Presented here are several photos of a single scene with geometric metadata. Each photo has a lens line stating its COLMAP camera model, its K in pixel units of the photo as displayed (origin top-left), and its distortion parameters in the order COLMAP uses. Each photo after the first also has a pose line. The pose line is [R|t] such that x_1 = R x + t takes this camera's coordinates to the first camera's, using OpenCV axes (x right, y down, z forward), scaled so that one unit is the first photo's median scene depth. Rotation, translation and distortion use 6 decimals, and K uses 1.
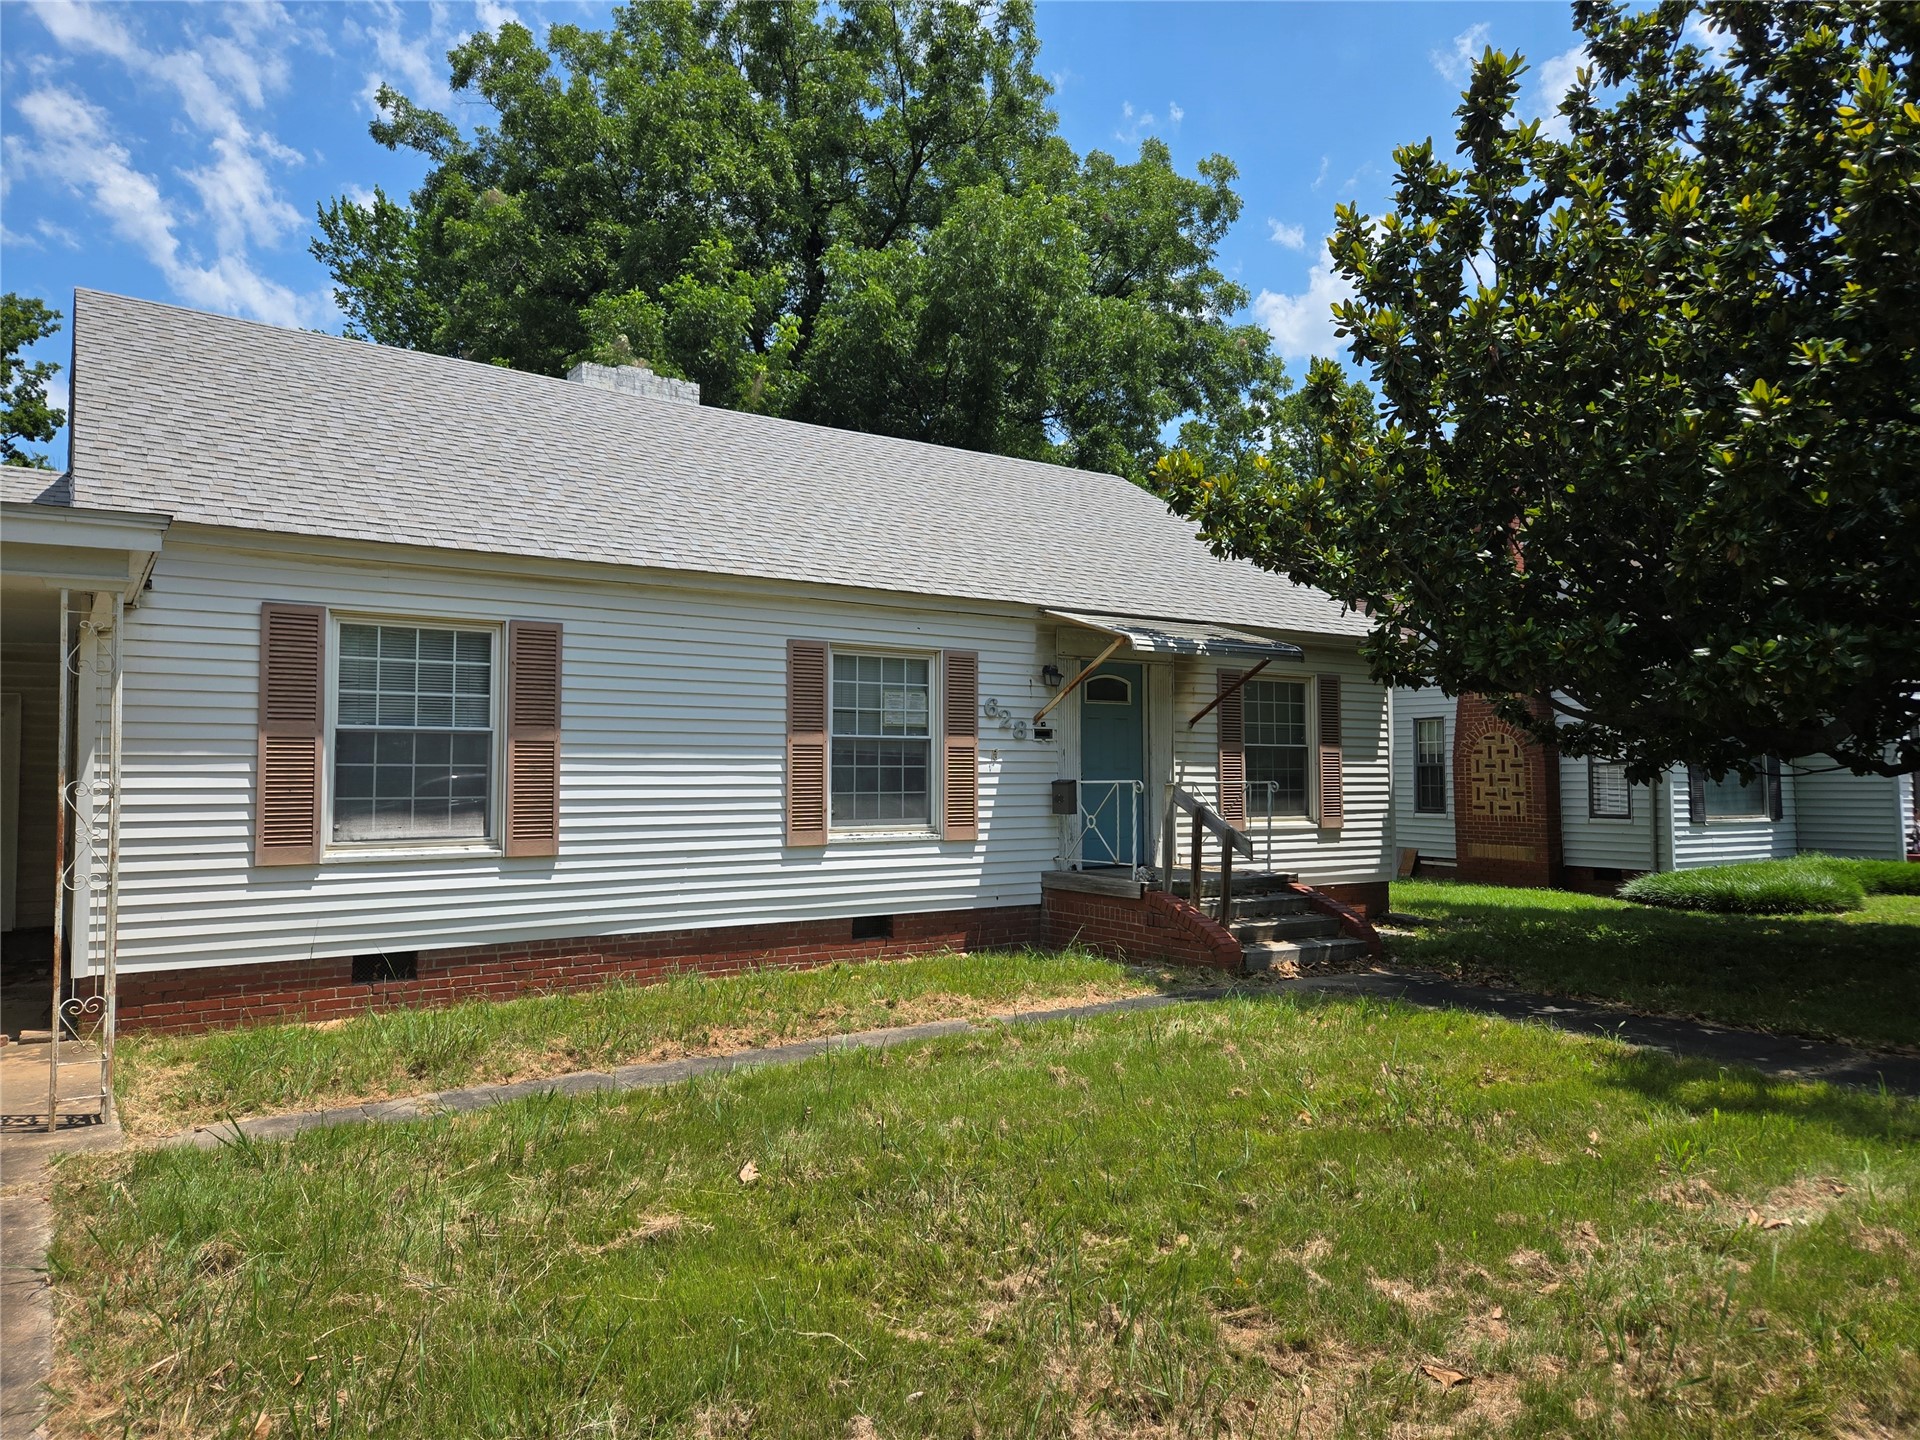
lens RADIAL K [[1284.5, 0, 945.7], [0, 1284.5, 723.3], [0, 0, 1]] dist [0.072271, -0.059811]
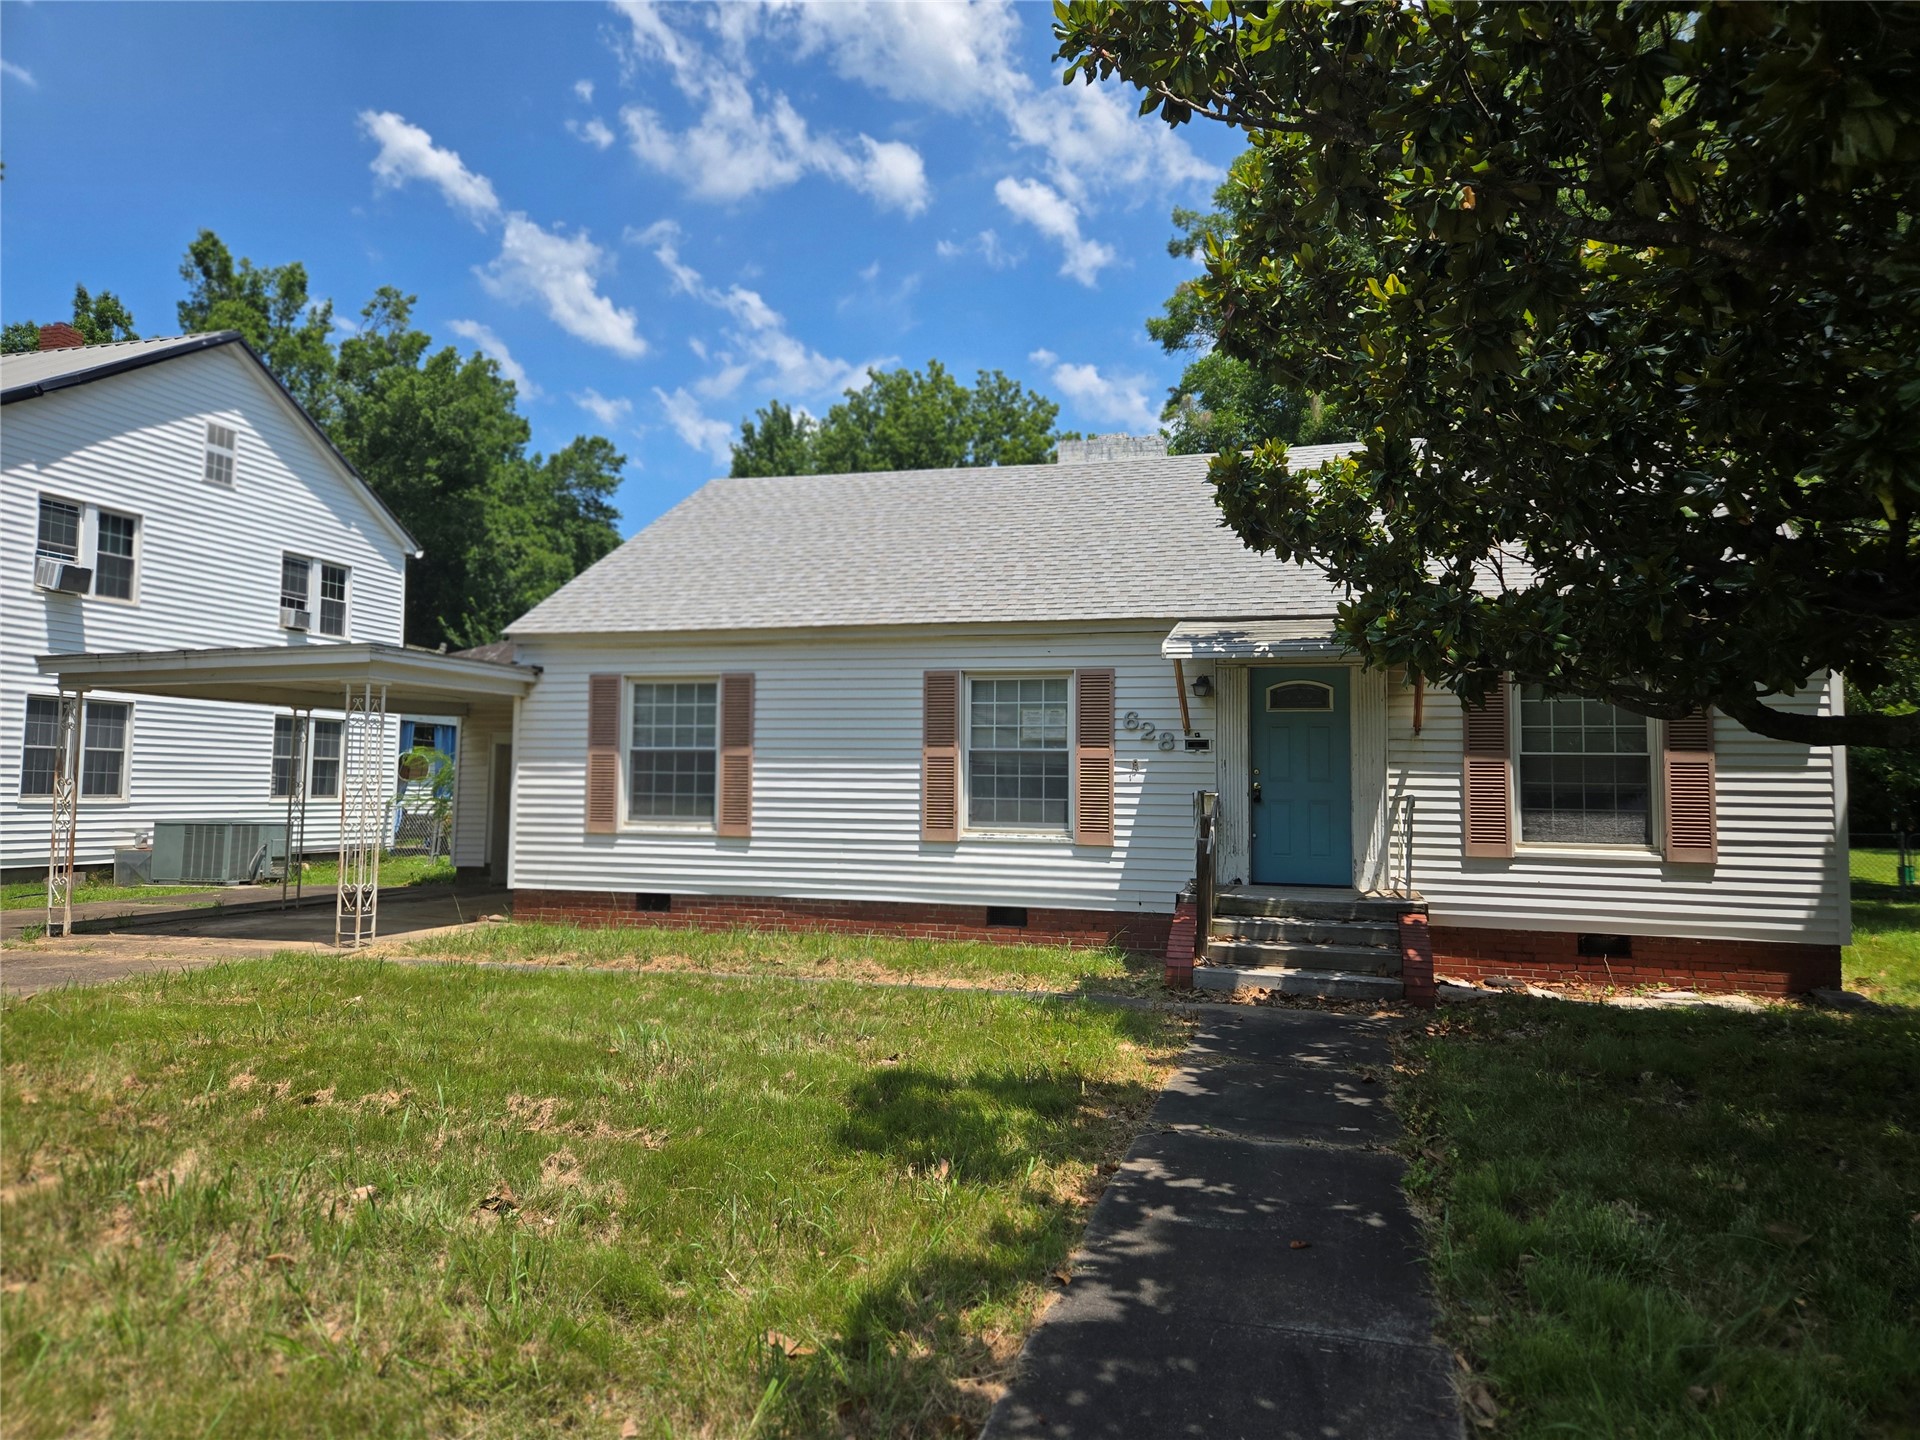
lens RADIAL K [[1284.5, 0, 951.2], [0, 1284.5, 712.7], [0, 0, 1]] dist [0.072271, -0.059811]
pose [[0.630707, -0.037788, -0.775101, 0.775655], [0.017526, 0.999253, -0.034455, 0.015541], [0.775823, 0.008147, 0.630898, 0.230593]]
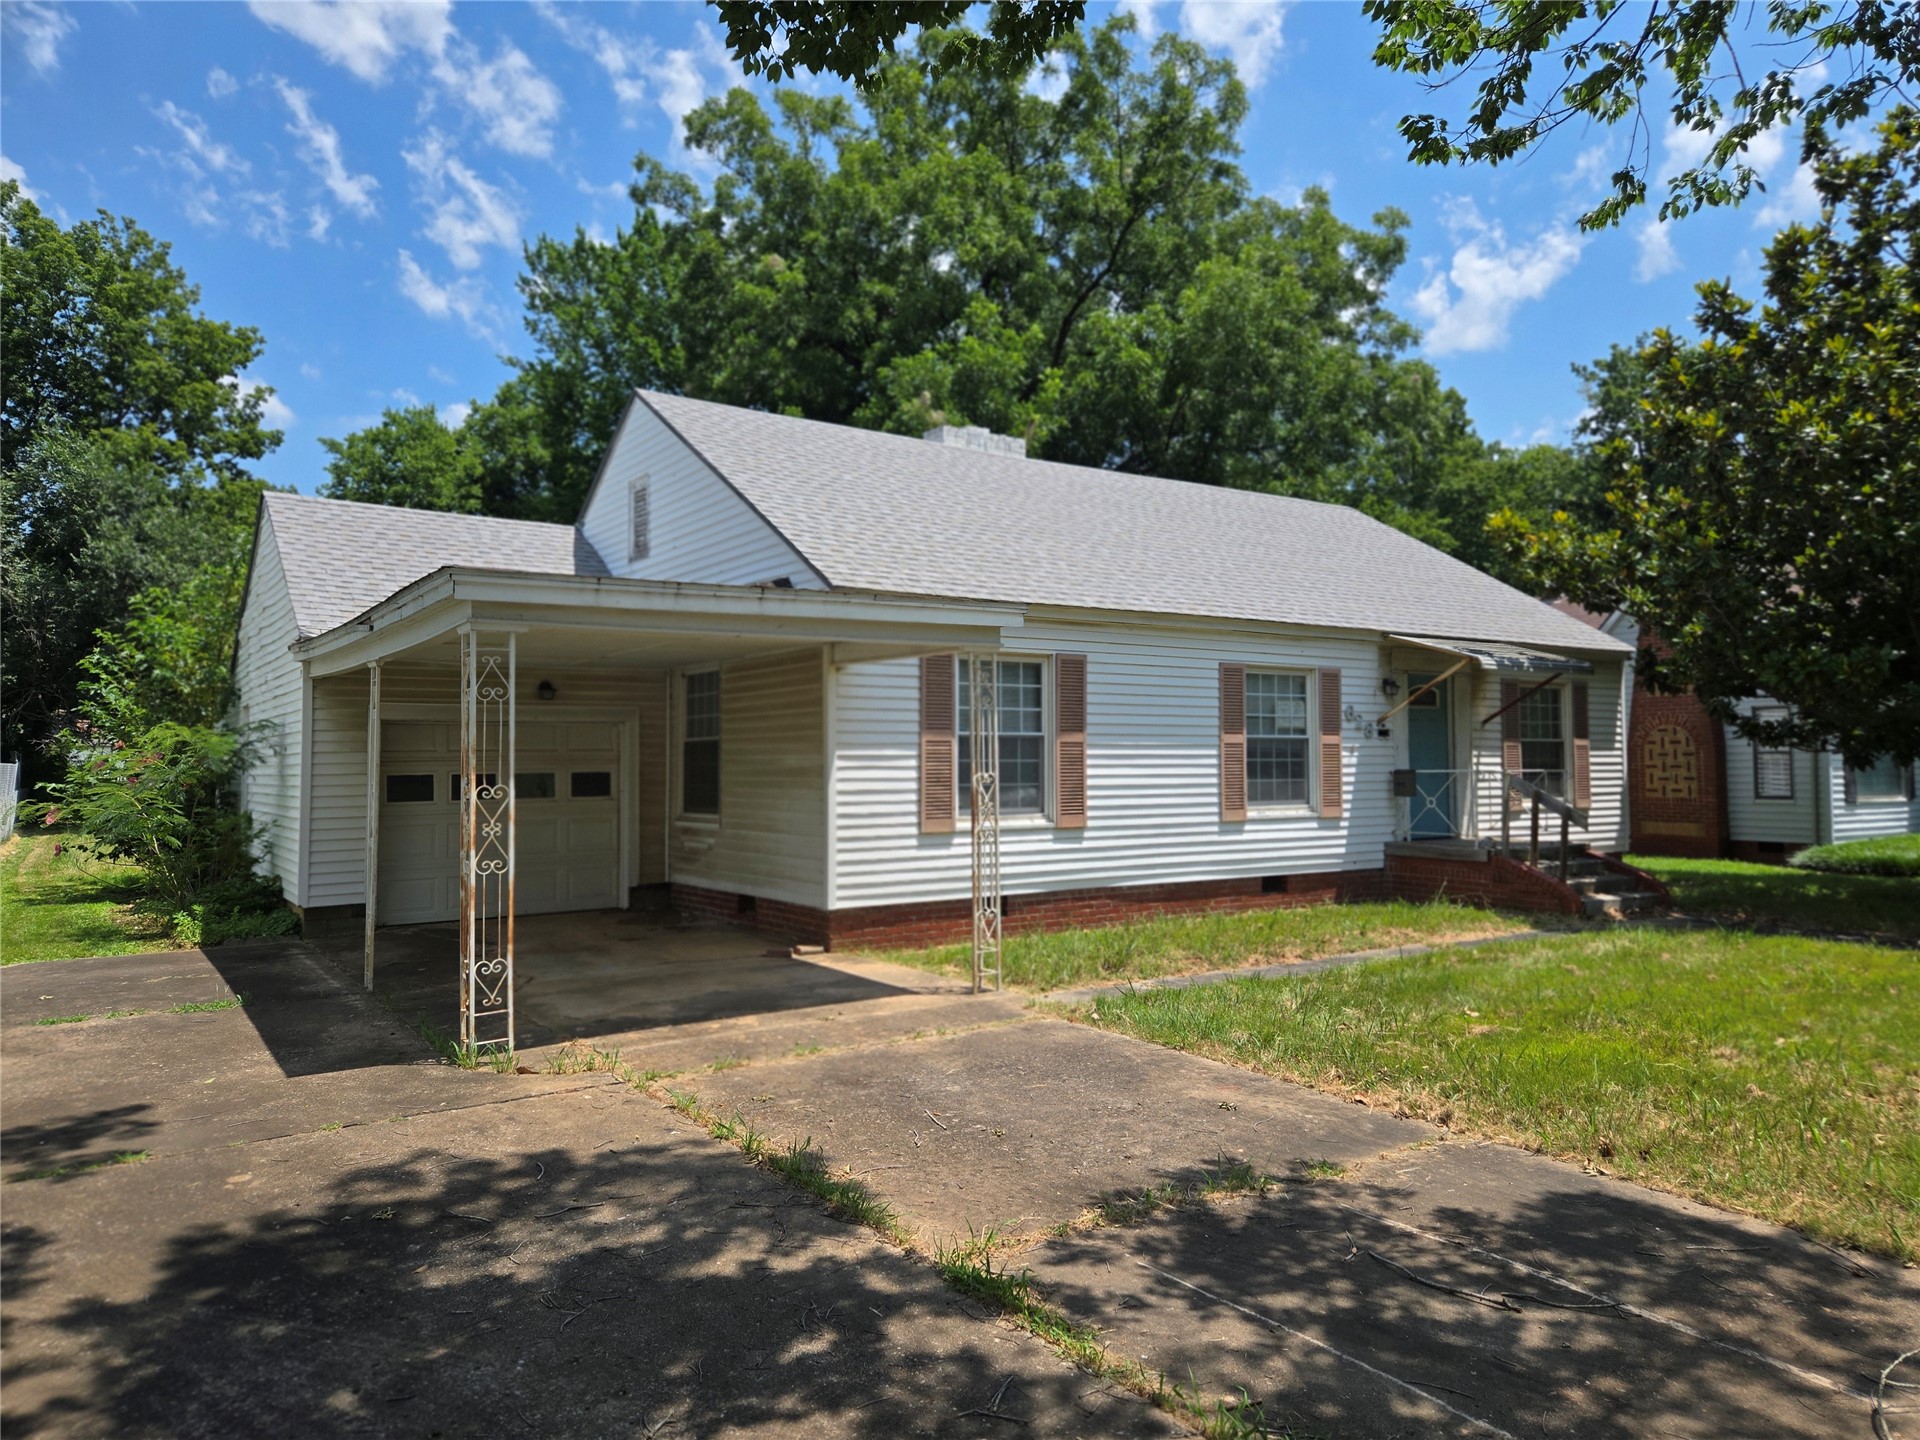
lens RADIAL K [[1284.5, 0, 963.7], [0, 1284.5, 725.8], [0, 0, 1]] dist [0.072271, -0.059811]
pose [[0.999979, -0.004648, -0.004583, -0.348833], [0.004705, 0.999910, 0.012533, -0.017336], [0.004525, -0.012555, 0.999911, -0.285016]]
